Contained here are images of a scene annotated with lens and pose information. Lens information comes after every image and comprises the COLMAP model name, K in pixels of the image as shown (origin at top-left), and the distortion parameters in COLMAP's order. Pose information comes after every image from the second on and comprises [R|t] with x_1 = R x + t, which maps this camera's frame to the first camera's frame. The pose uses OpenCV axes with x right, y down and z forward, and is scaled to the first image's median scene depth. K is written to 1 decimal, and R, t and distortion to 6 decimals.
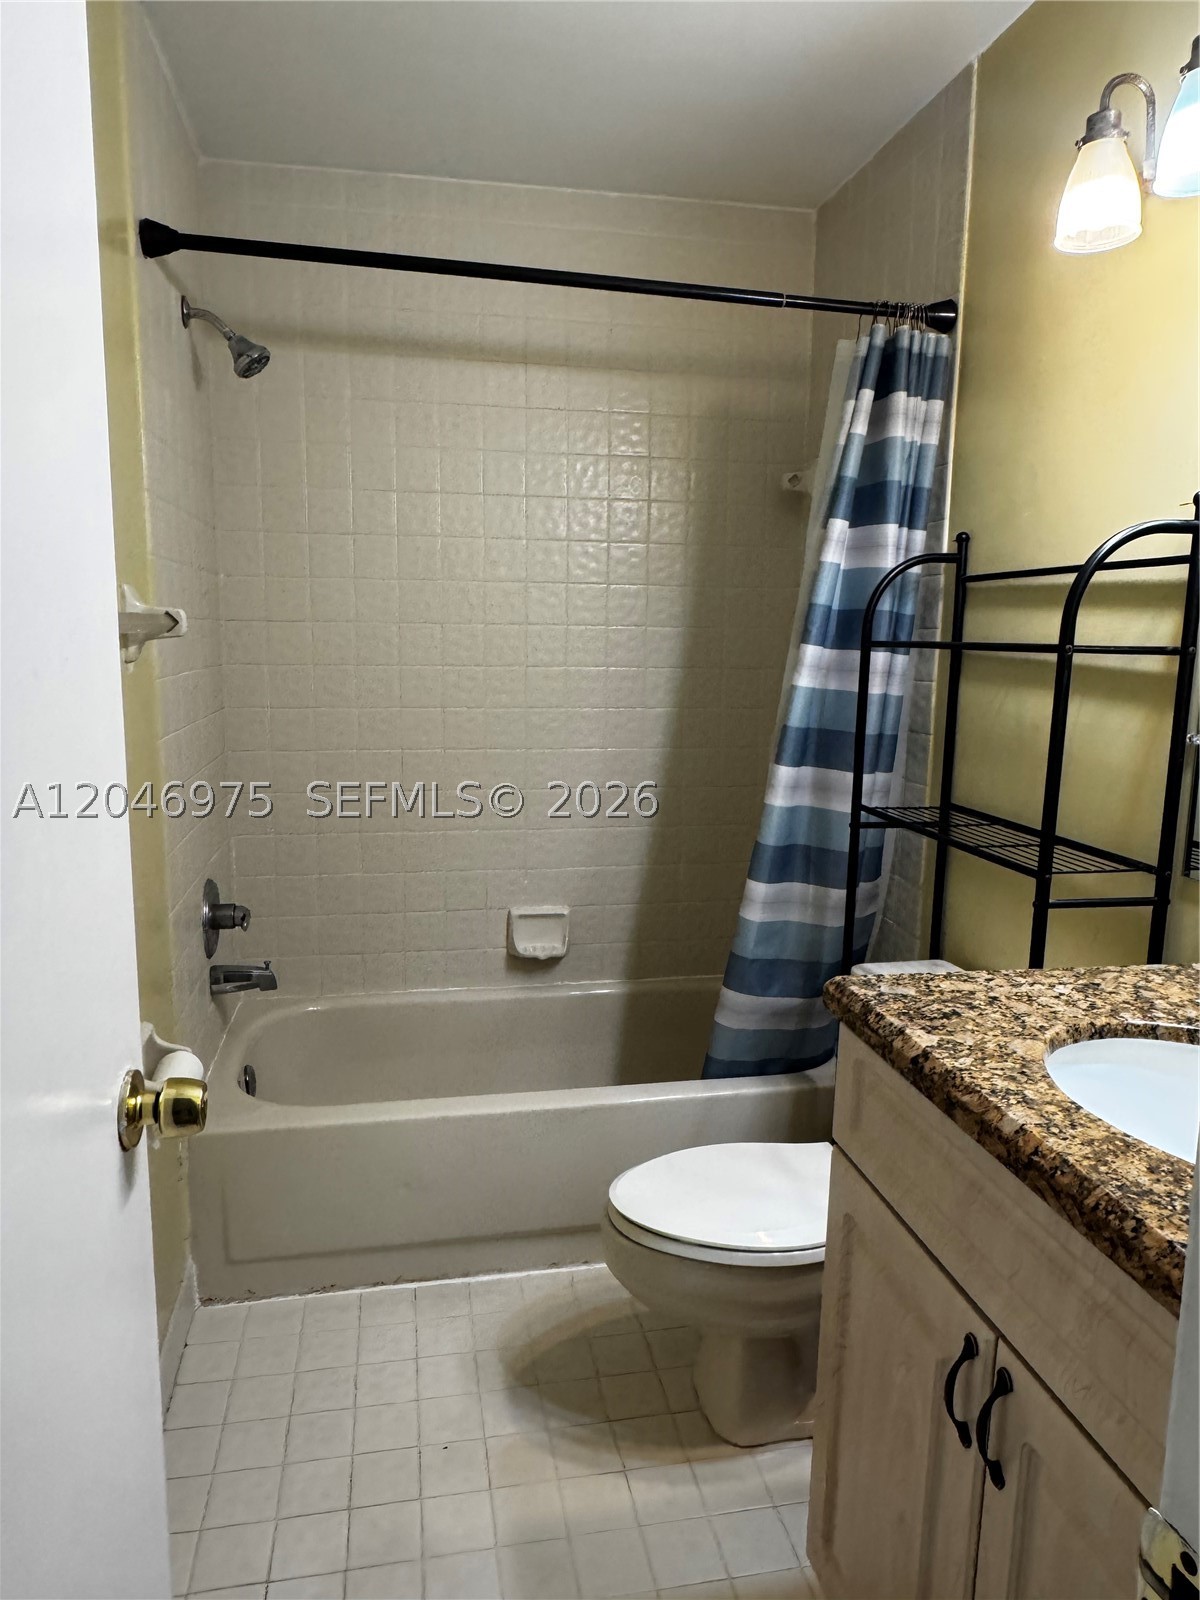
lens RADIAL K [[1056.8, 0, 603.9], [0, 1056.8, 801.6], [0, 0, 1]] dist [-0.001812, 0.005316]
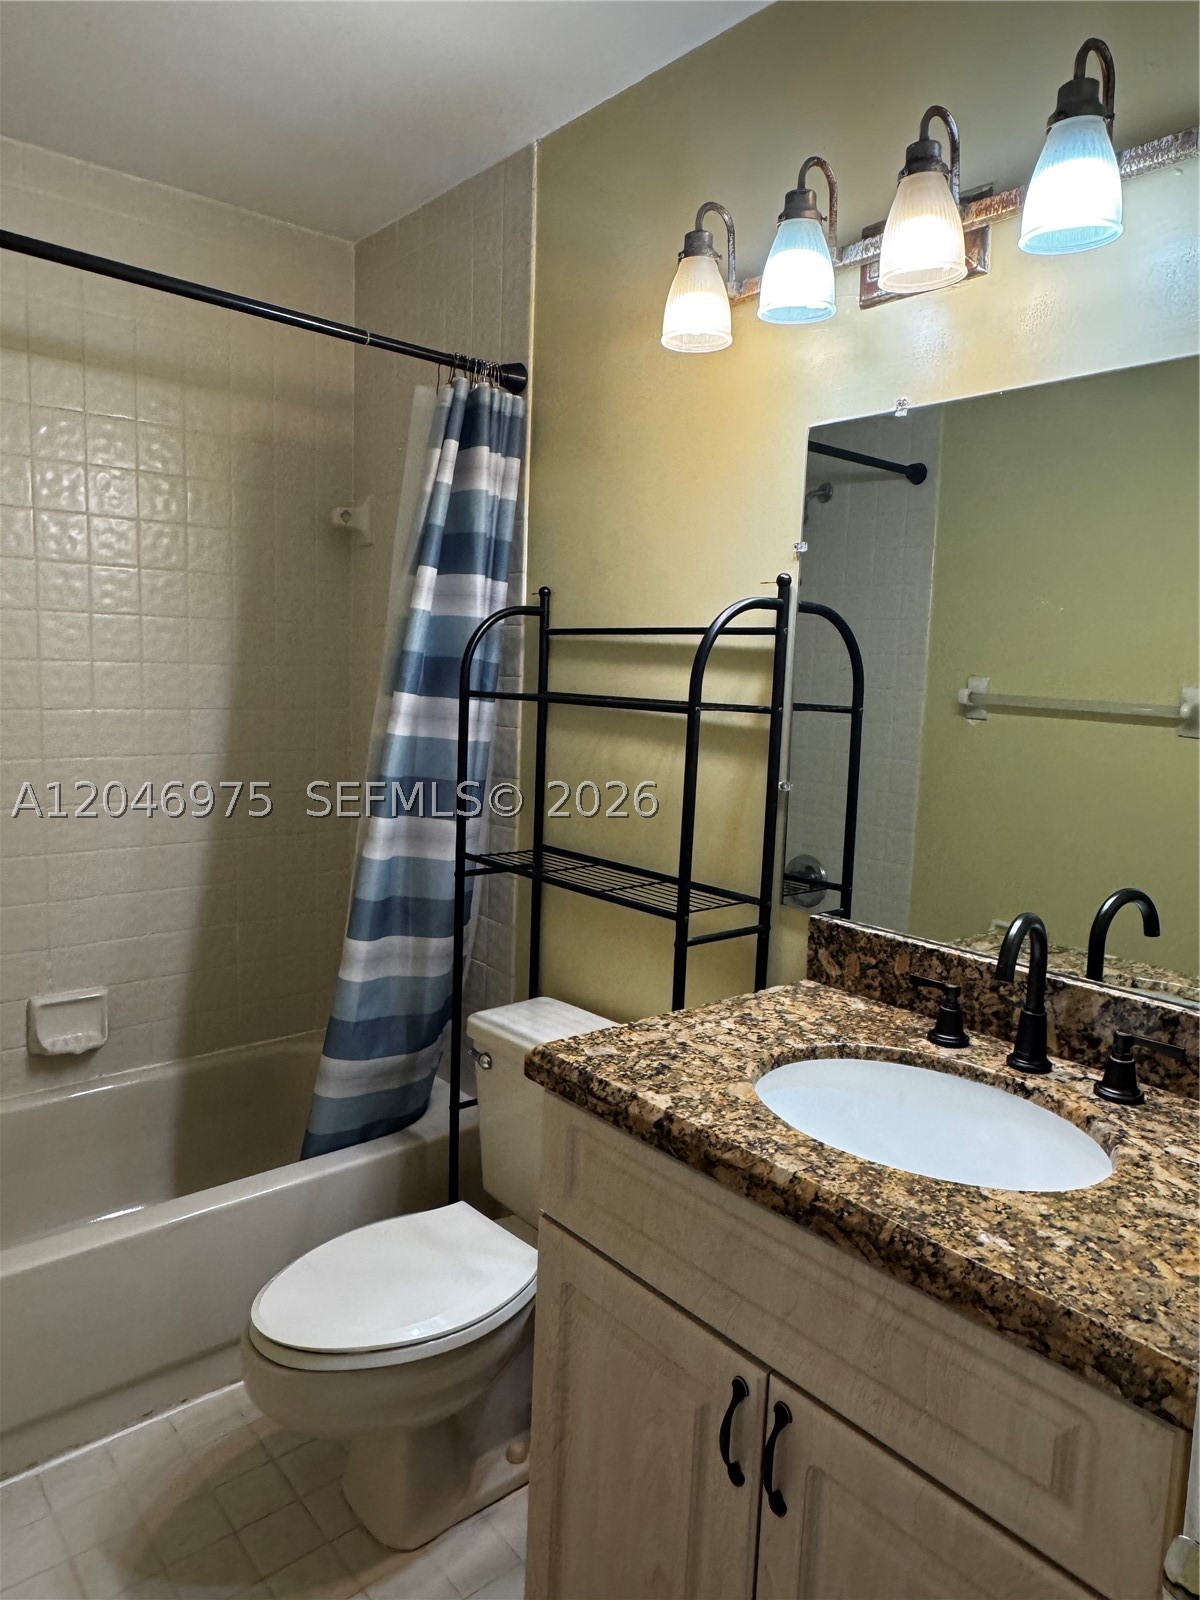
lens RADIAL K [[1056.8, 0, 607.2], [0, 1056.8, 797.7], [0, 0, 1]] dist [-0.001812, 0.005316]
pose [[0.870377, -0.047815, 0.490059, -0.128471], [0.057029, 0.998365, -0.003878, -0.038506], [-0.489072, 0.031323, 0.871681, 0.063346]]
